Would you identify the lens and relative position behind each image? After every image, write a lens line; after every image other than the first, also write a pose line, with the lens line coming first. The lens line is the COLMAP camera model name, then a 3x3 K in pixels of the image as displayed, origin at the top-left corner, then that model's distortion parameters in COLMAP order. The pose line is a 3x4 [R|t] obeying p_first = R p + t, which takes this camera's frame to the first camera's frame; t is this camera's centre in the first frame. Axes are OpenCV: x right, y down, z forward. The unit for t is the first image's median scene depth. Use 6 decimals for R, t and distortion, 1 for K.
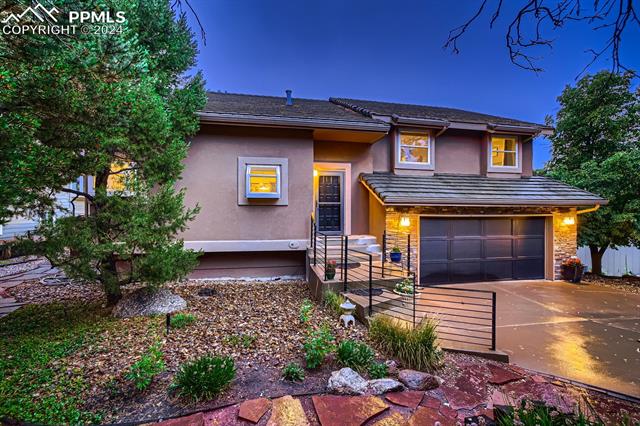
lens RADIAL K [[274.3, 0, 318.7], [0, 274.3, 213.3], [0, 0, 1]] dist [-0.007258, 0.000735]
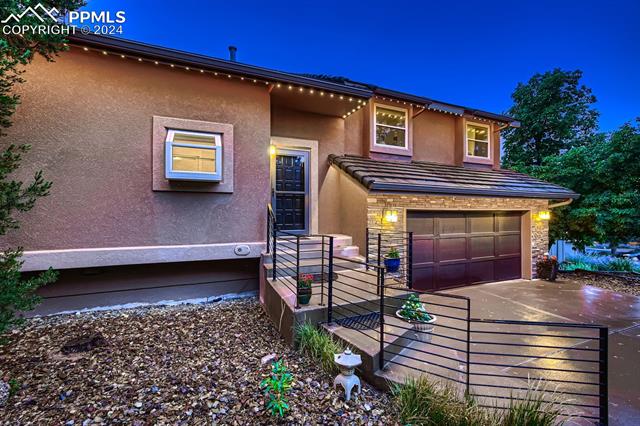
lens RADIAL K [[274.3, 0, 320.1], [0, 274.3, 211.3], [0, 0, 1]] dist [-0.007258, 0.000735]
pose [[0.977231, -0.000059, 0.212177, -0.043087], [0.001239, 0.999984, -0.005431, 0.019922], [-0.212173, 0.005570, 0.977216, 0.271758]]
